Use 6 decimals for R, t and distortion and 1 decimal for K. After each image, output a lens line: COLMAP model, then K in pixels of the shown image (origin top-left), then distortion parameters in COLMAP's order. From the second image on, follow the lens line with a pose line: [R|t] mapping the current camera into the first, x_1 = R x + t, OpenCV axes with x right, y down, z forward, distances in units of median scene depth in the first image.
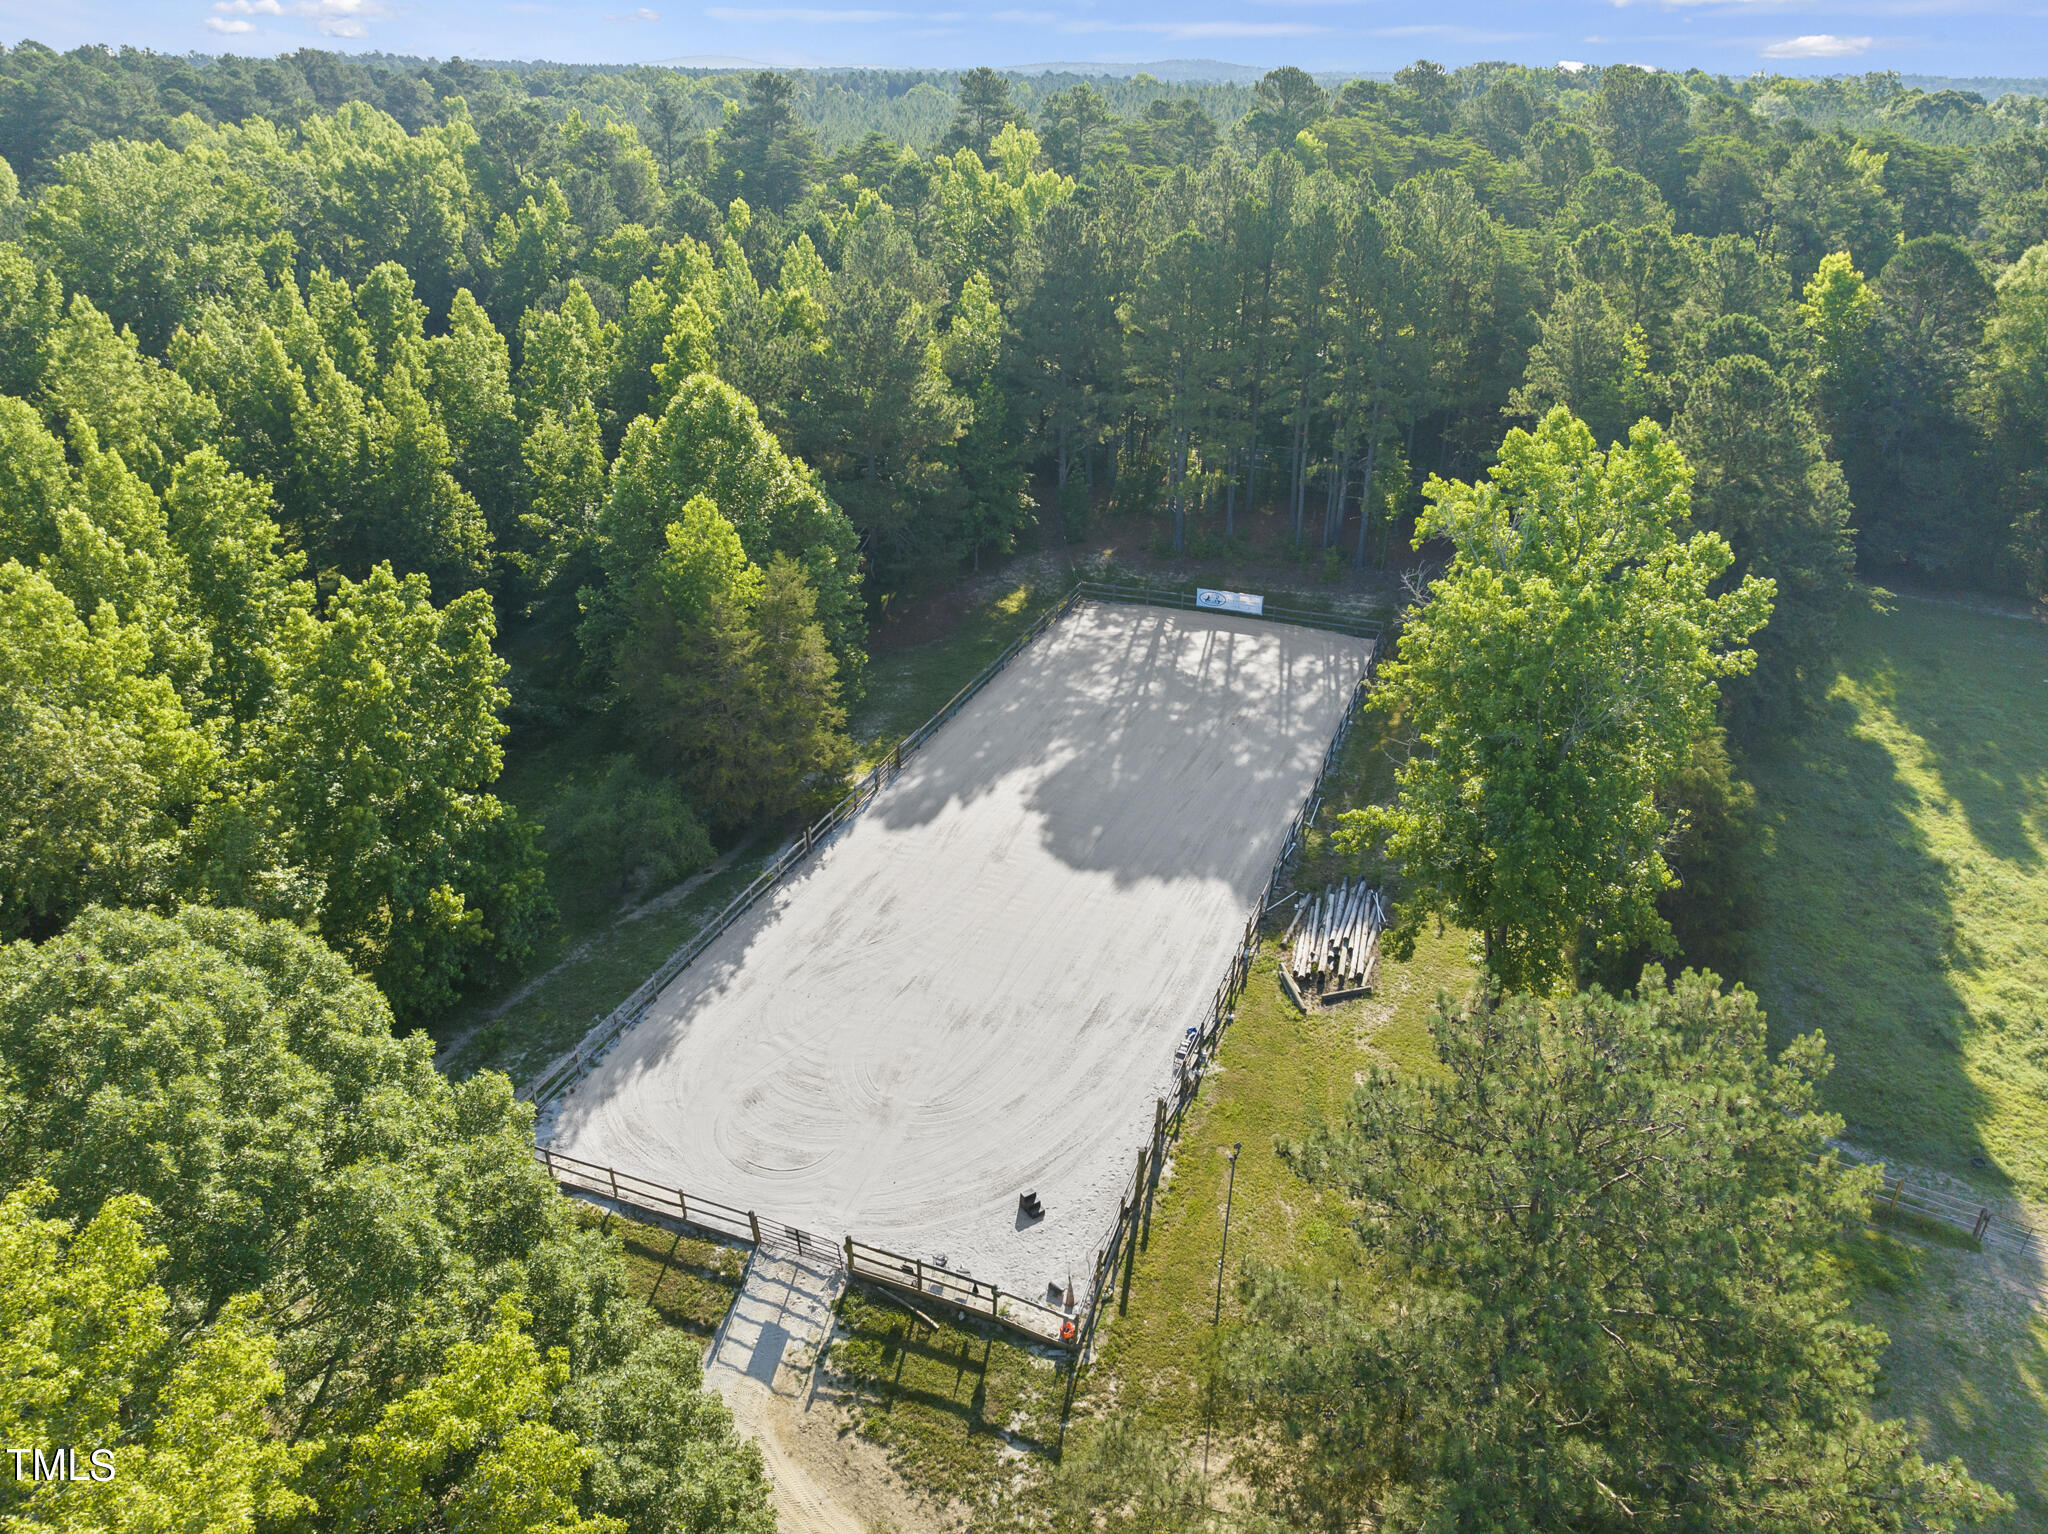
lens RADIAL K [[1446.4, 0, 1038.4], [0, 1446.4, 757.8], [0, 0, 1]] dist [-0.047464, 0.016723]
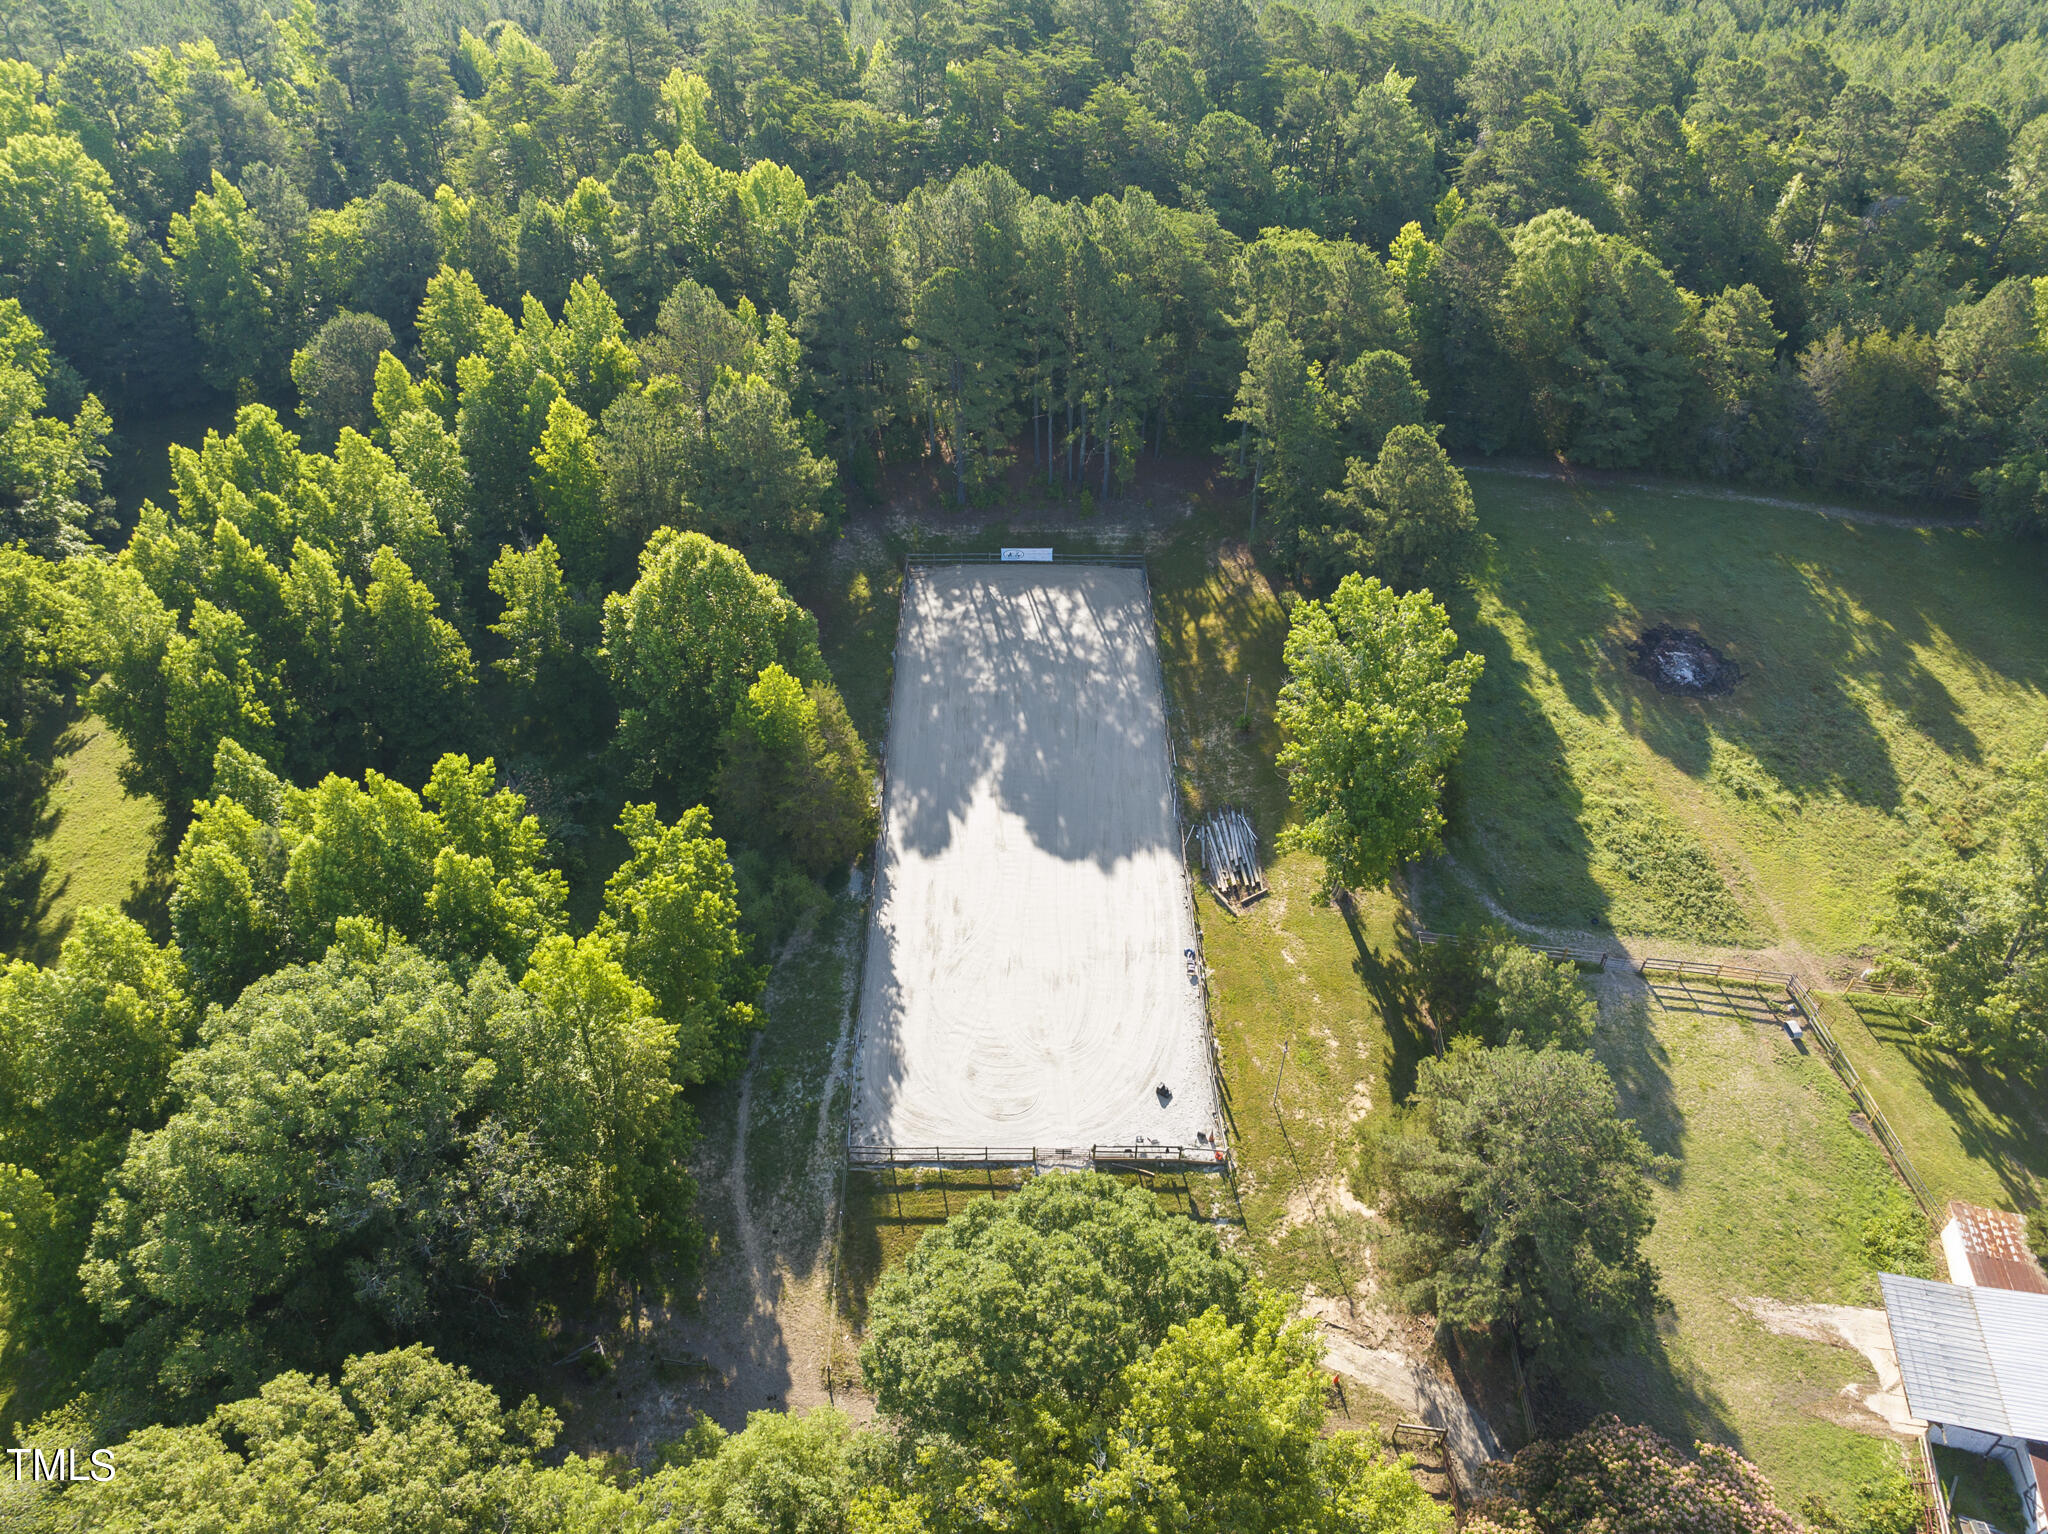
lens RADIAL K [[1446.4, 0, 1038.4], [0, 1446.4, 757.8], [0, 0, 1]] dist [-0.047464, 0.016723]
pose [[0.931027, -0.236821, 0.277679, -0.278296], [0.159572, 0.948440, 0.273859, -0.304371], [-0.328217, -0.210660, 0.920813, -0.263338]]
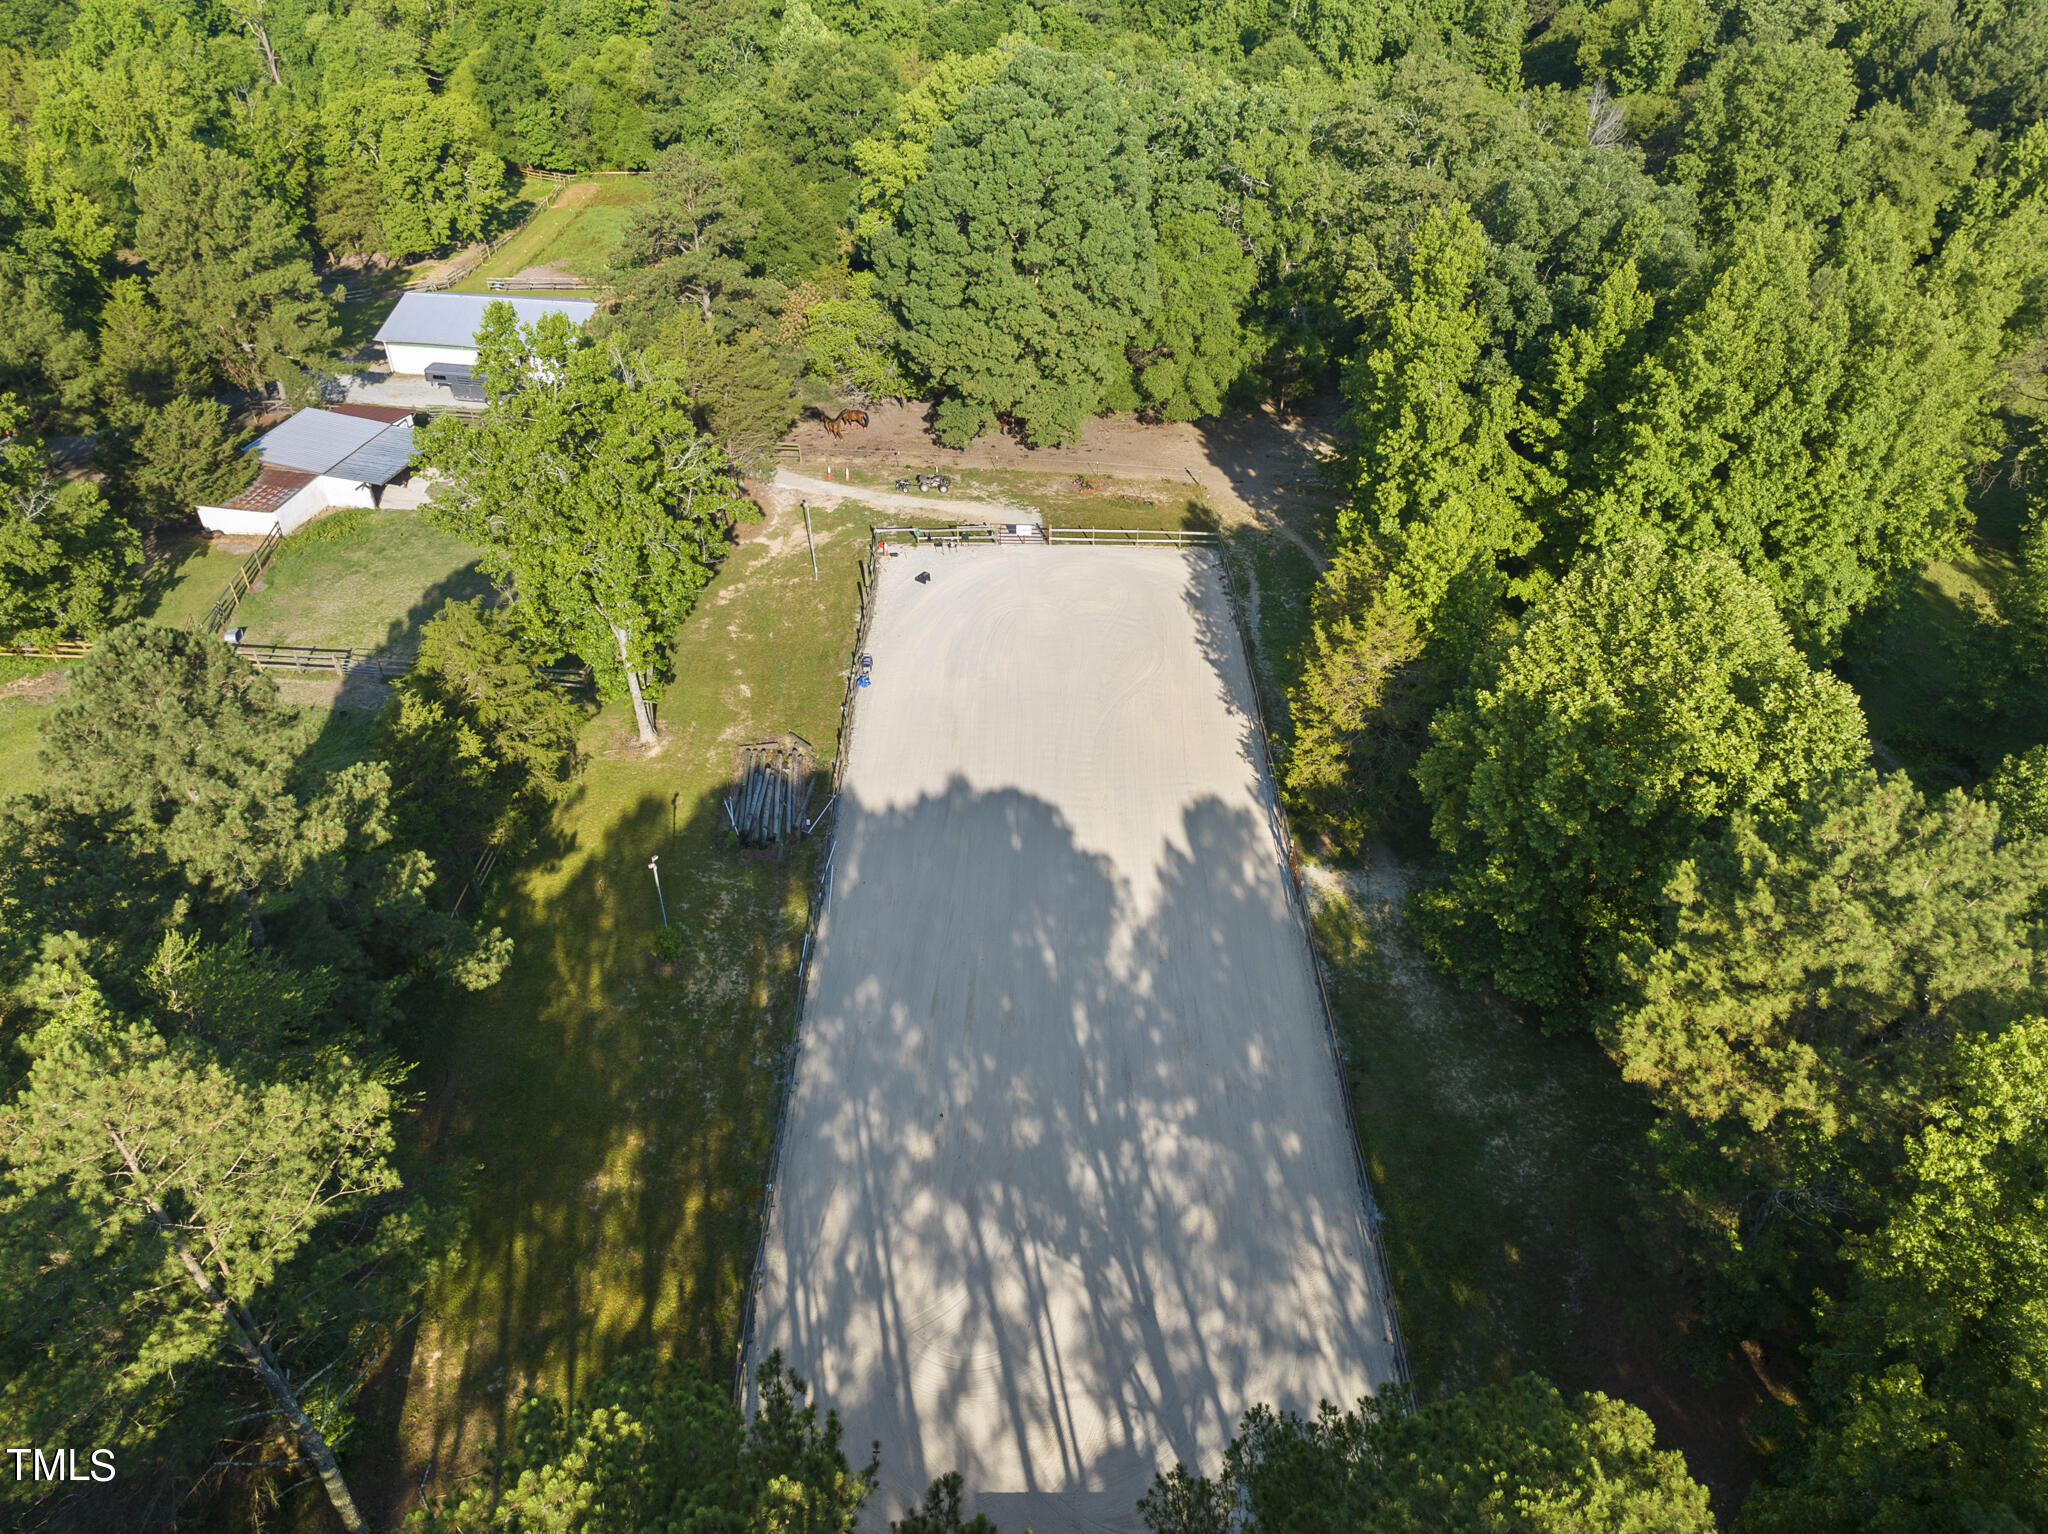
lens RADIAL K [[1445.7, 0, 1030.6], [0, 1445.7, 754.2], [0, 0, 1]] dist [-0.054963, 0.030029]
pose [[-0.934378, 0.213679, -0.285093, 0.221508], [-0.155725, 0.474771, 0.866223, -0.598452], [0.320448, 0.853776, -0.410340, 1.000144]]
